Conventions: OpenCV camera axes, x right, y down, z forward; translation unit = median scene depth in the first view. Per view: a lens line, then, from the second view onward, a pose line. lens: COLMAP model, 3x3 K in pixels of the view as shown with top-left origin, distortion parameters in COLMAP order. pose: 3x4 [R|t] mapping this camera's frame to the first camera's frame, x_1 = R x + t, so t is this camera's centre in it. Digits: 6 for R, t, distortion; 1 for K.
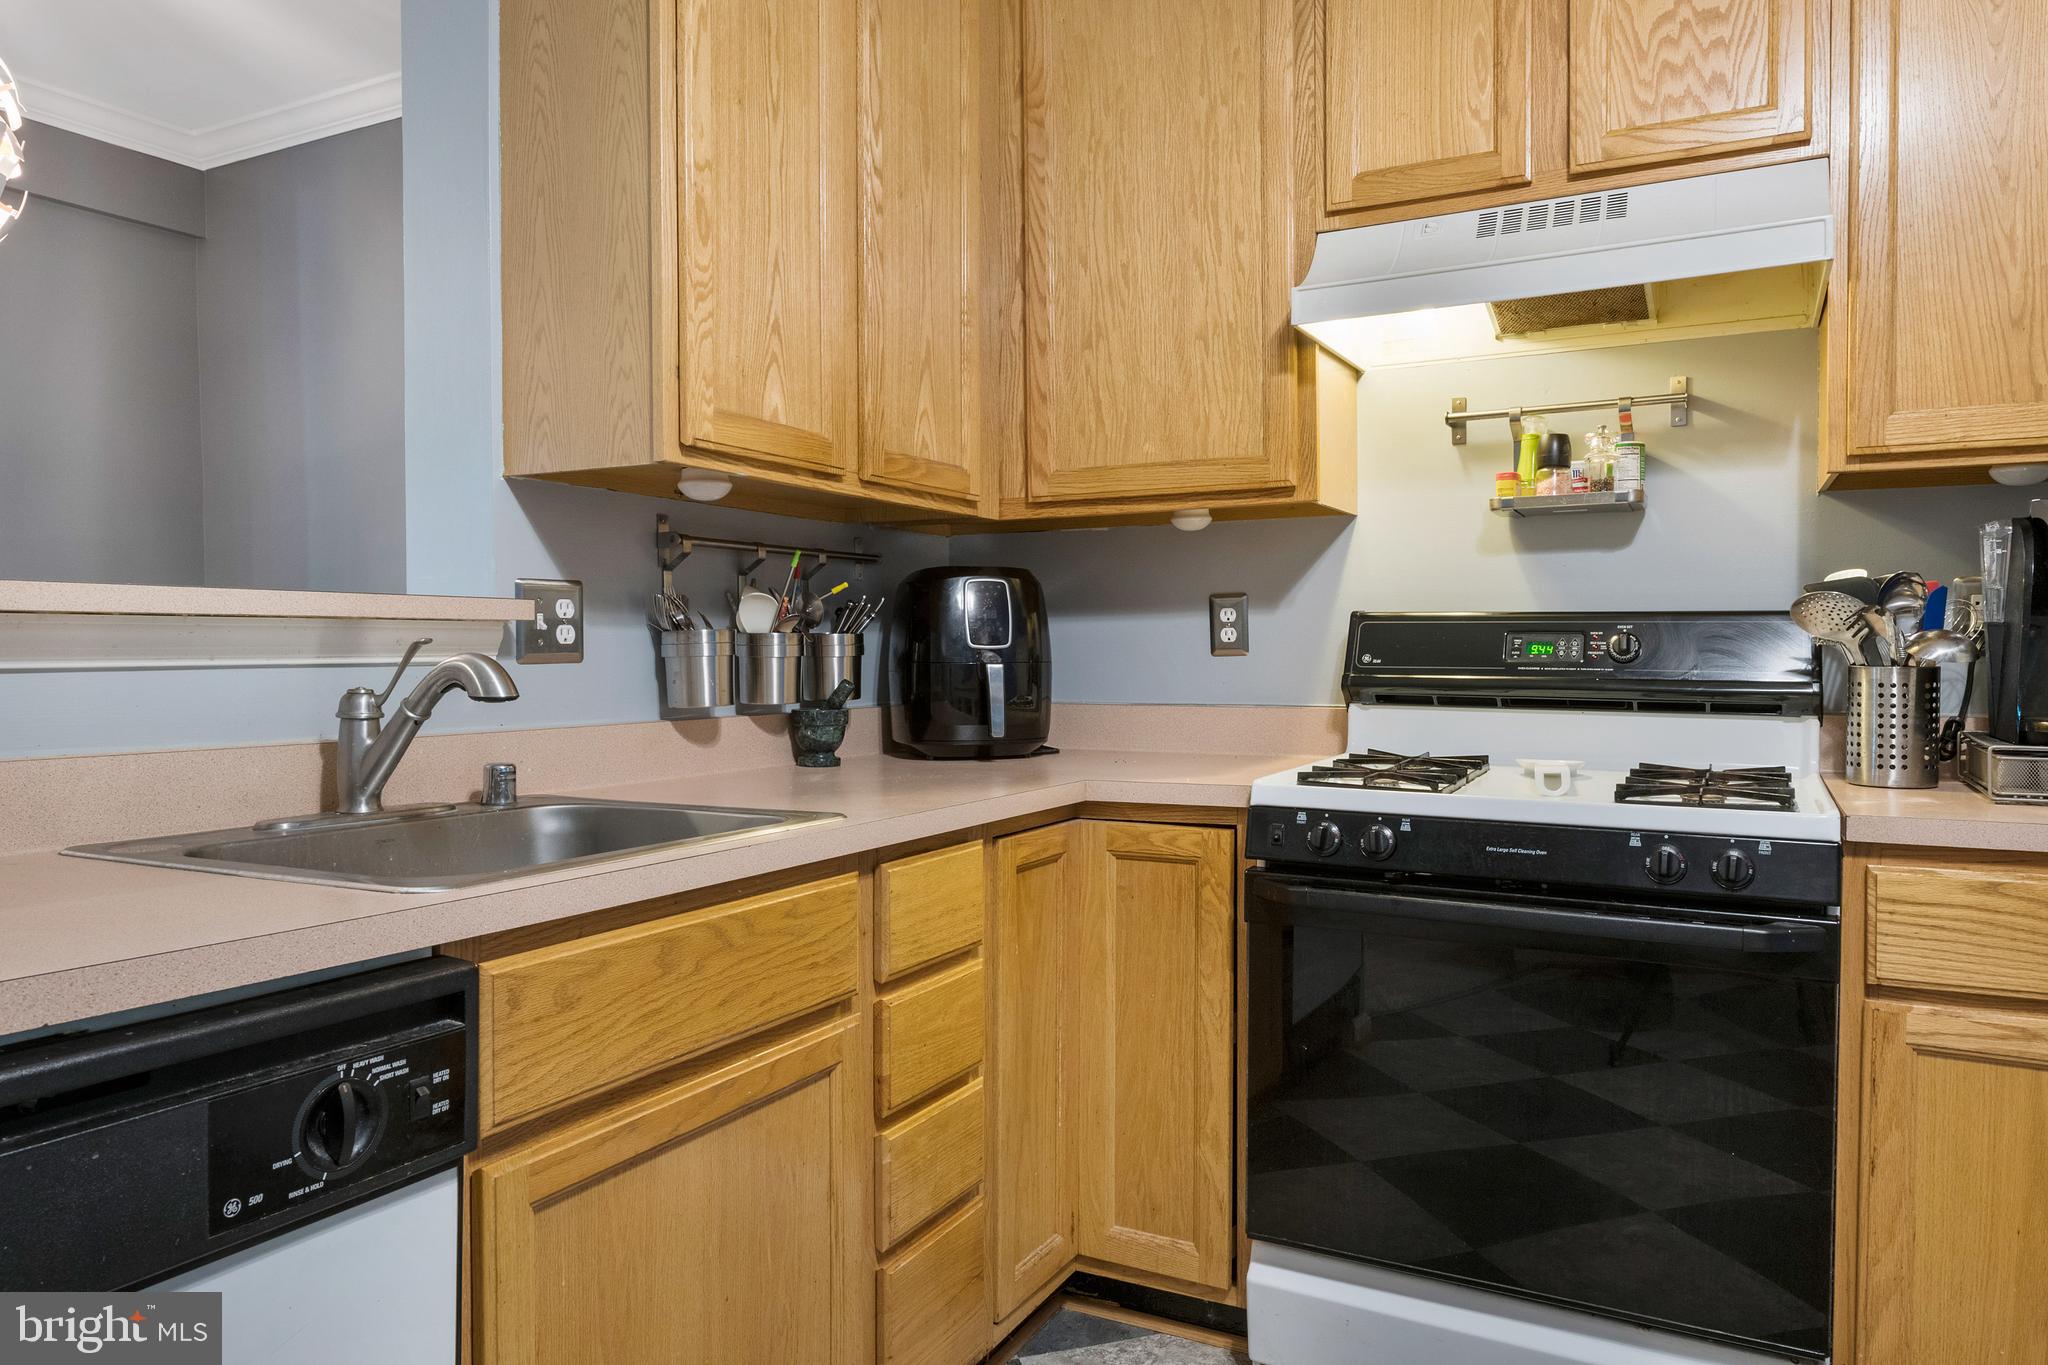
lens RADIAL K [[1373.3, 0, 1028.8], [0, 1373.3, 669.0], [0, 0, 1]] dist [0.001247, -0.001437]
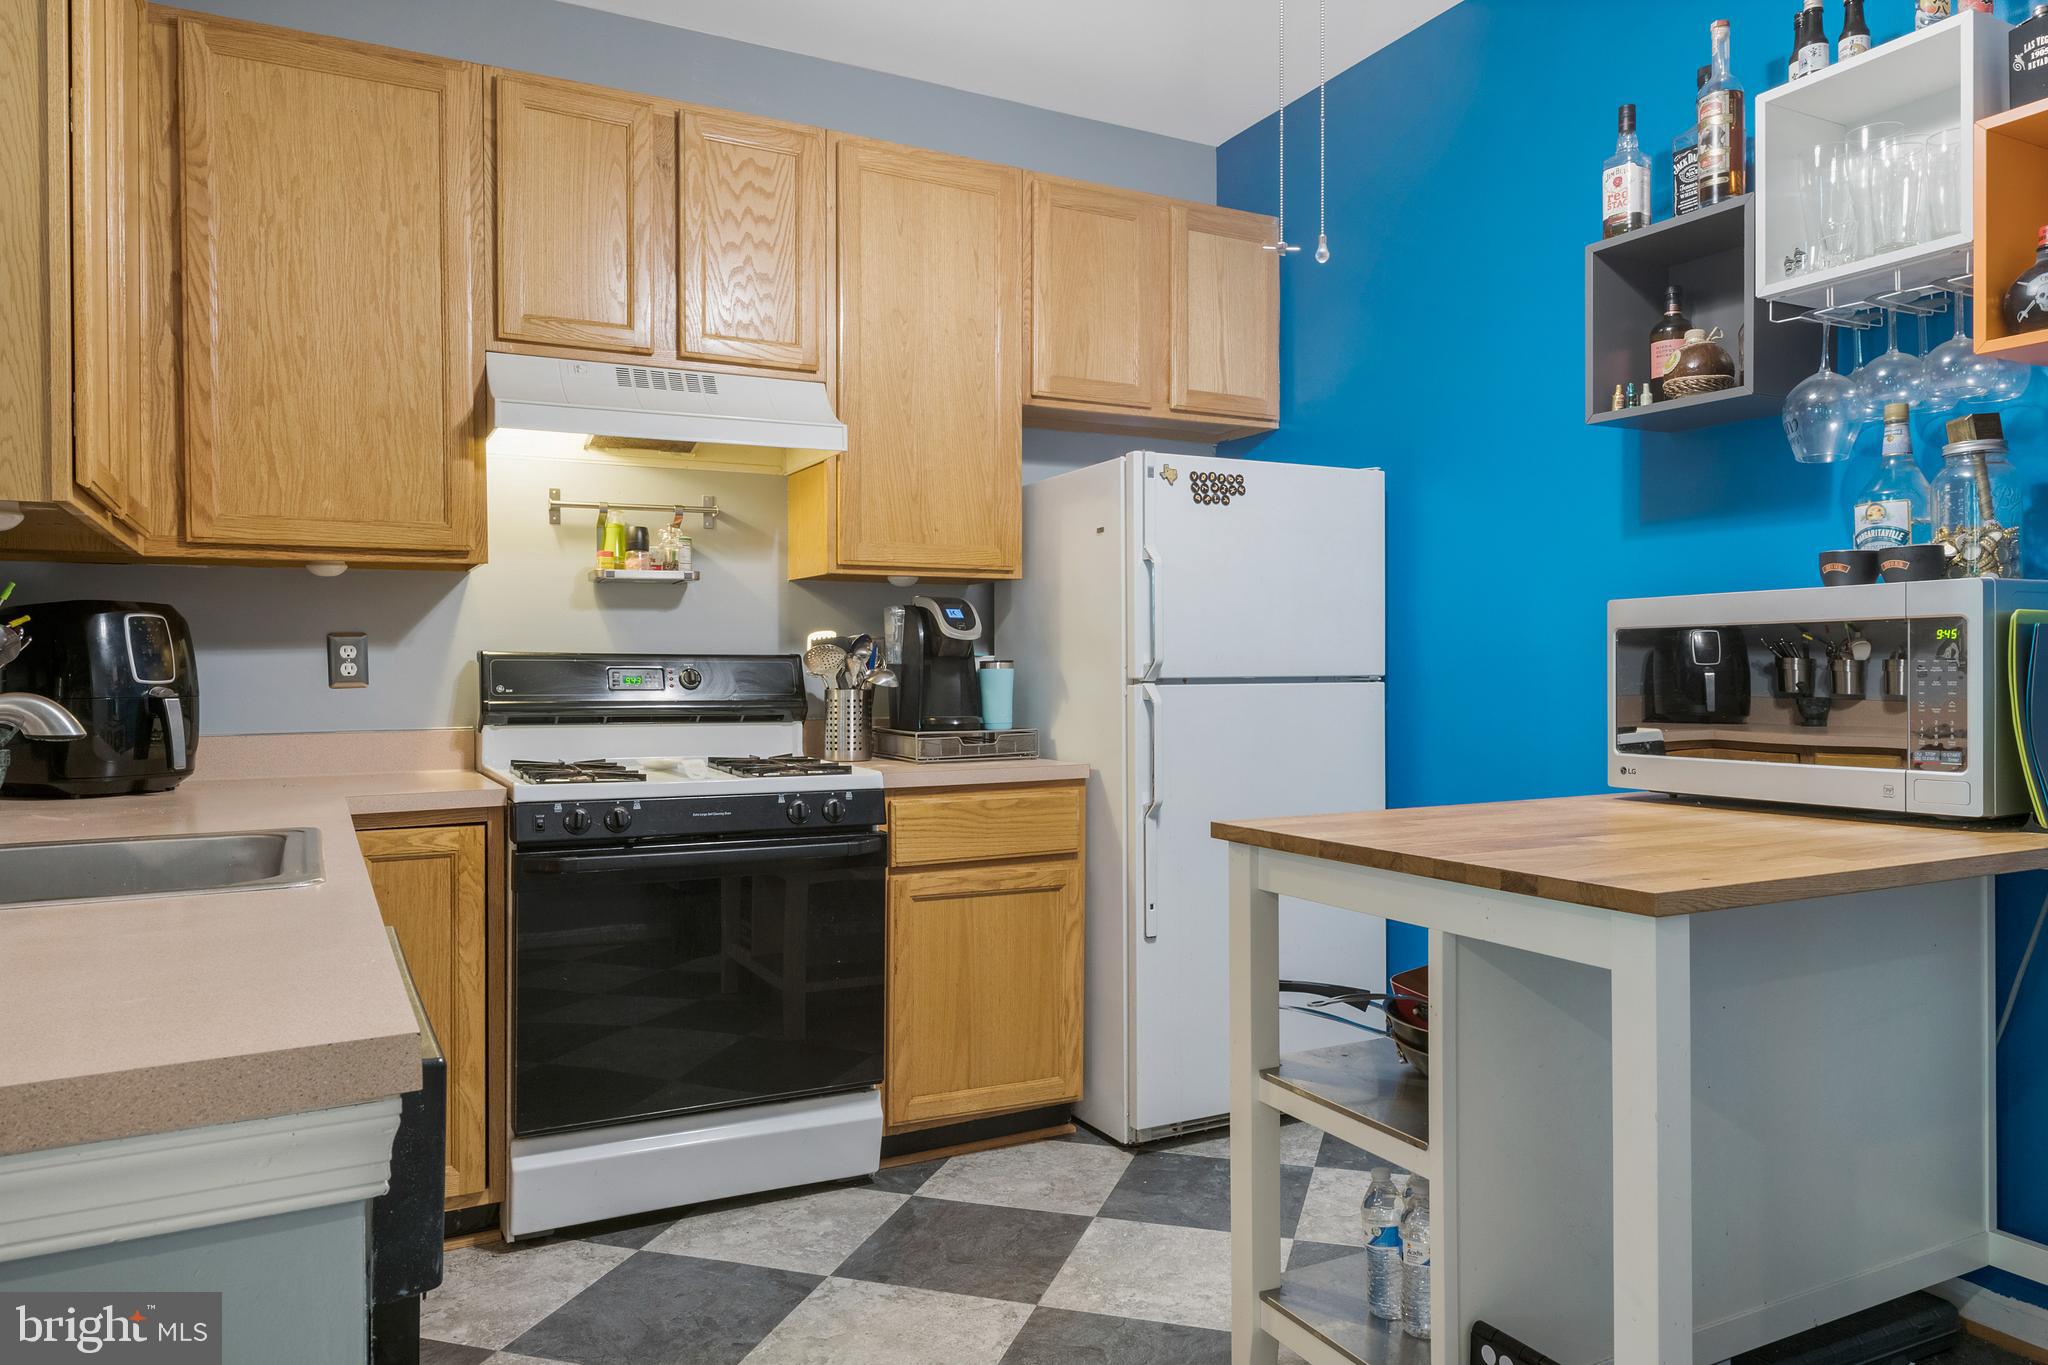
lens RADIAL K [[1373.3, 0, 1019.2], [0, 1373.3, 681.3], [0, 0, 1]] dist [0.001247, -0.001437]
pose [[0.573136, -0.007431, 0.819427, -0.550141], [0.016096, 0.999868, -0.002191, -0.004219], [-0.819302, 0.014446, 0.573180, -0.118516]]
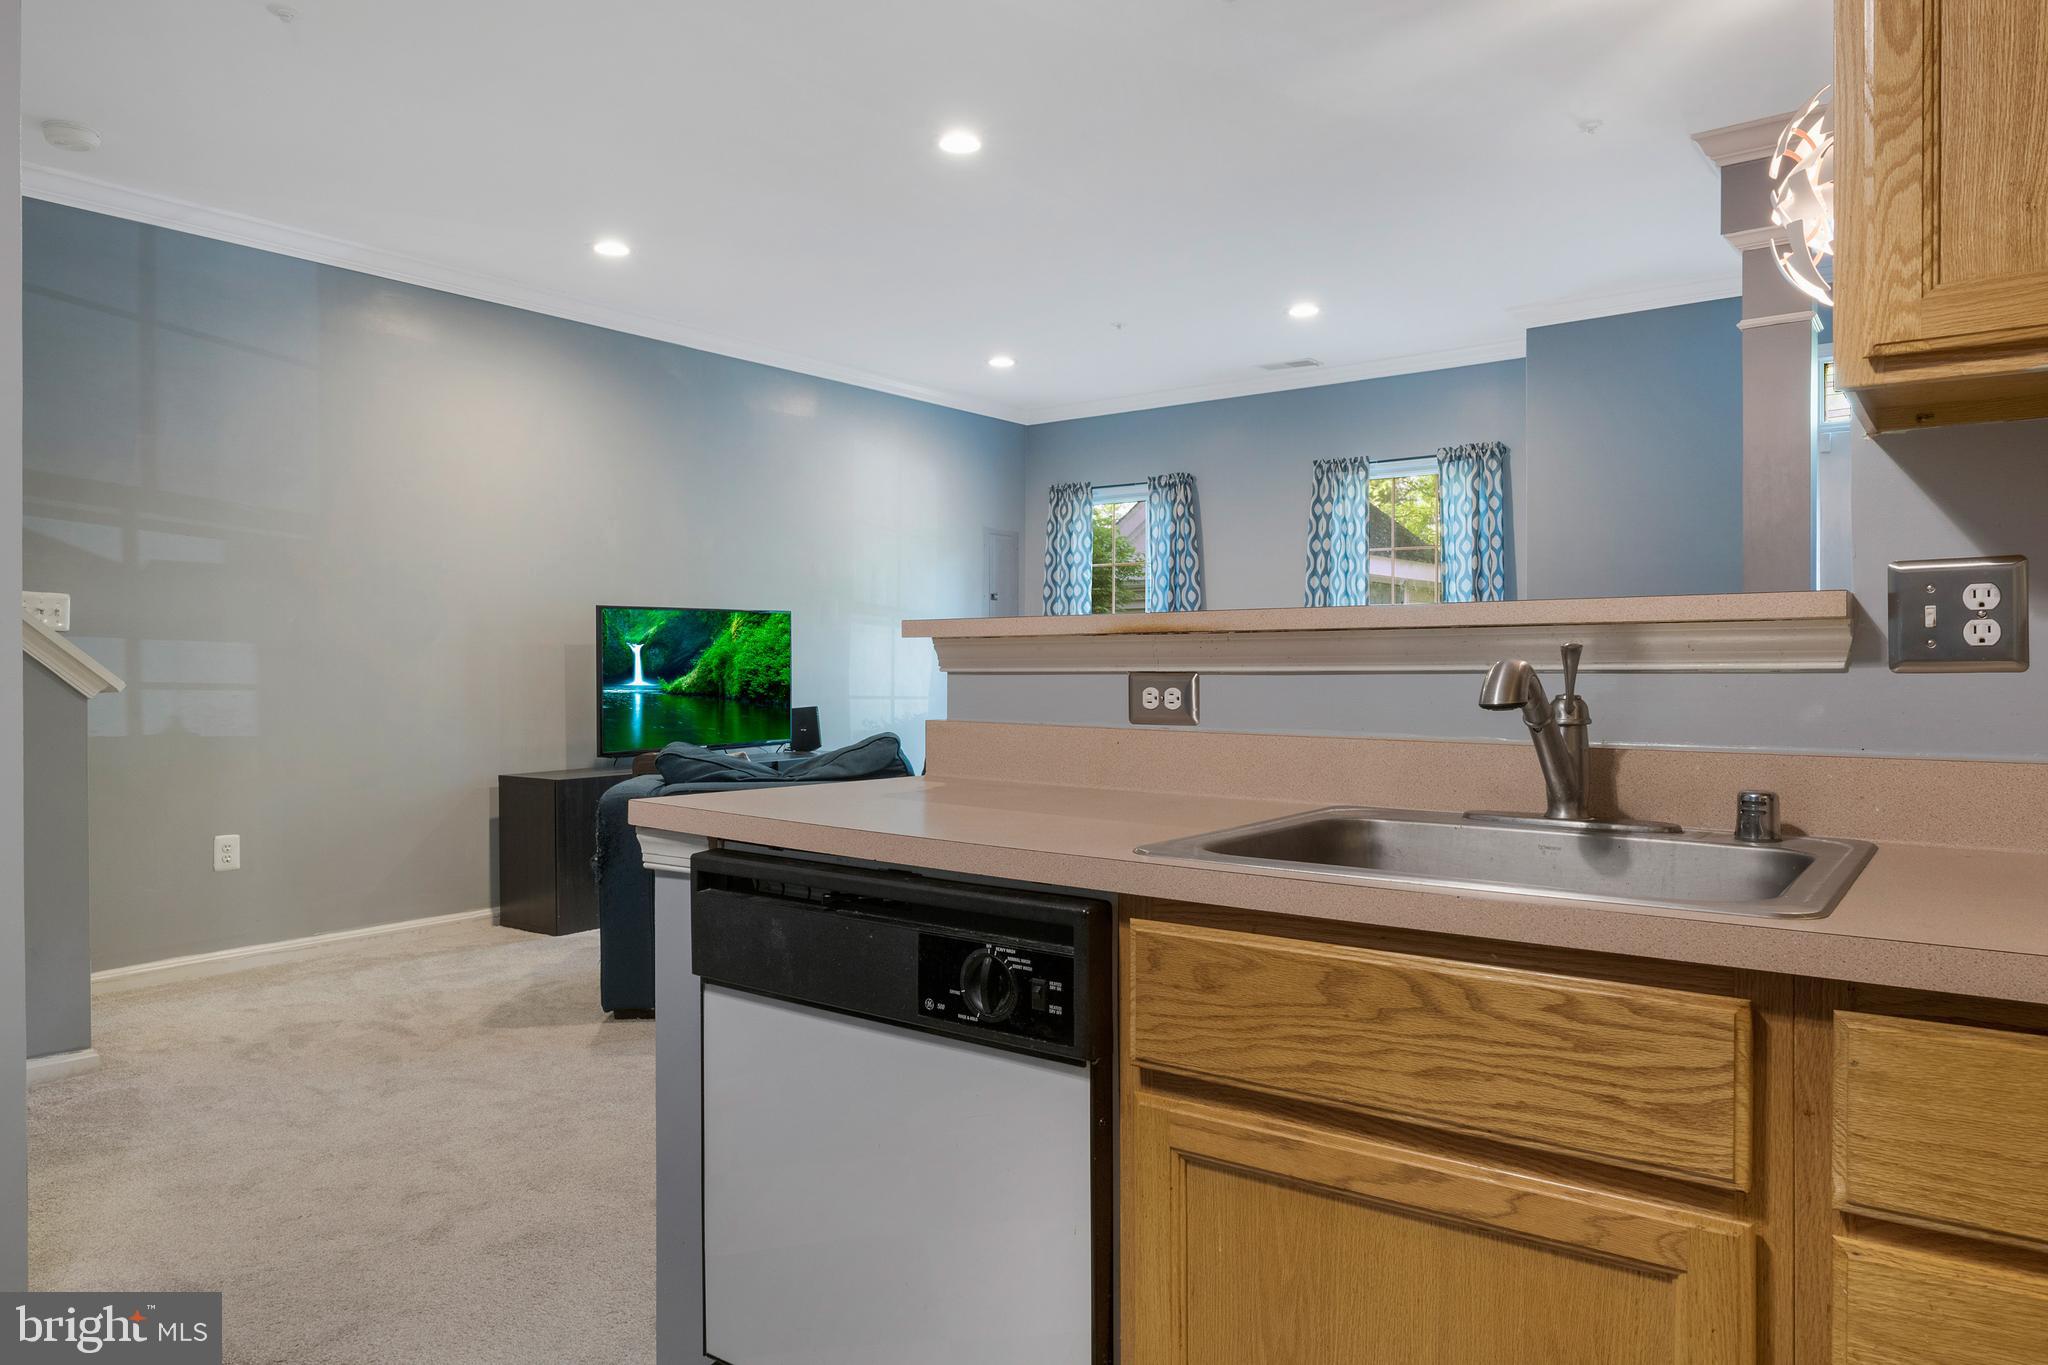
lens RADIAL K [[1373.3, 0, 1029.4], [0, 1373.3, 677.0], [0, 0, 1]] dist [0.001247, -0.001437]
pose [[-0.159764, 0.010374, -0.987101, 0.605962], [-0.011266, 0.999861, 0.012331, -0.006857], [0.987091, 0.013090, -0.159625, 0.843067]]
